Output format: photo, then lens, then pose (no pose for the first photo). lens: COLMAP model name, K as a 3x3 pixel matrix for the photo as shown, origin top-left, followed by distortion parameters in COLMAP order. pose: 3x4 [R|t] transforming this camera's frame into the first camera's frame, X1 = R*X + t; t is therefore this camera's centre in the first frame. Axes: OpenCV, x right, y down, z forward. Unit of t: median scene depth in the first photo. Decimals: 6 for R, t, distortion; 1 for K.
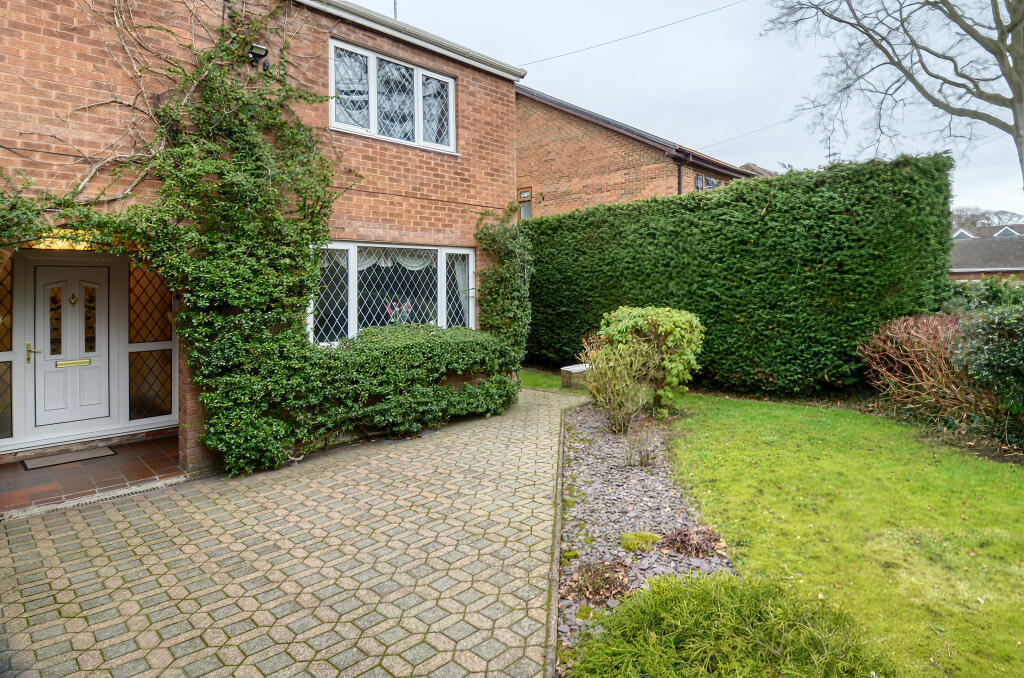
lens RADIAL K [[548.4, 0, 581.2], [0, 548.4, 278.1], [0, 0, 1]] dist [0.036696, -0.037527]
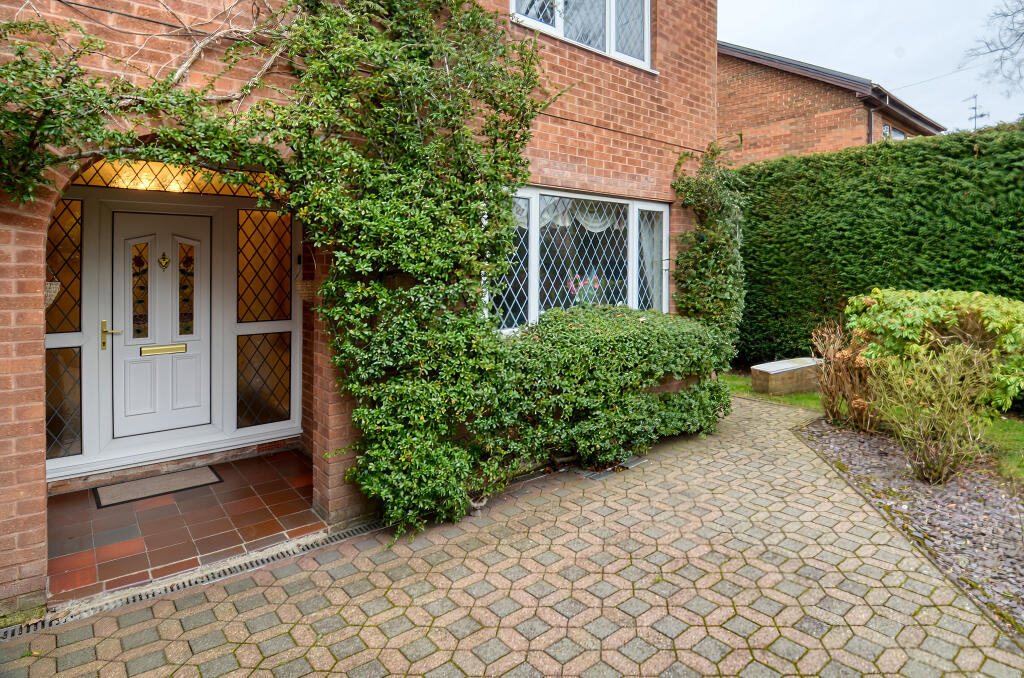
lens RADIAL K [[544.7, 0, 577.3], [0, 544.7, 271.4], [0, 0, 1]] dist [0.058375, -0.056680]
pose [[0.995056, 0.020189, -0.097238, -0.296505], [-0.017725, 0.999501, 0.026139, 0.022865], [0.097717, -0.024286, 0.994918, 0.314516]]
